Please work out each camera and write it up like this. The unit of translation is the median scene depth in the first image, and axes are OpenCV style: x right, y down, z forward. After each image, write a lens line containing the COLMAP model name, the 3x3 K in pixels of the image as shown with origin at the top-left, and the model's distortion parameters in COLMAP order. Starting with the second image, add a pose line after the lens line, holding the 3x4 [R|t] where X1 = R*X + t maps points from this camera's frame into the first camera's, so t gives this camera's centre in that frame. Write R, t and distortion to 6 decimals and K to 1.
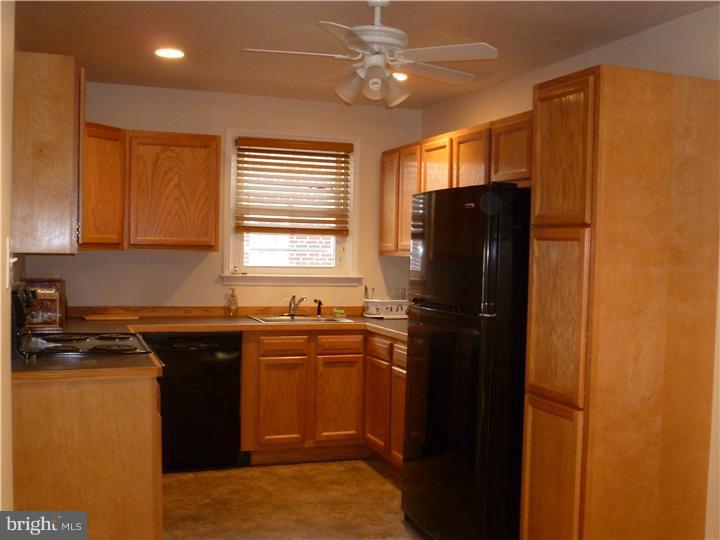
lens RADIAL K [[815.7, 0, 364.9], [0, 815.7, 272.9], [0, 0, 1]] dist [-0.074003, 0.000000]
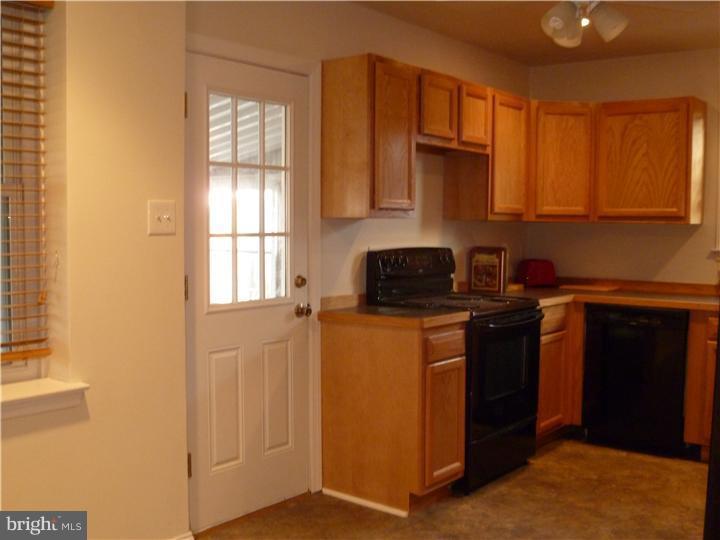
lens RADIAL K [[815.7, 0, 365.4], [0, 815.7, 266.0], [0, 0, 1]] dist [-0.074003, 0.000000]
pose [[0.535126, 0.027489, -0.844325, 0.409708], [-0.025105, 0.999546, 0.016632, 0.017015], [0.844399, 0.012297, 0.535574, 0.215003]]
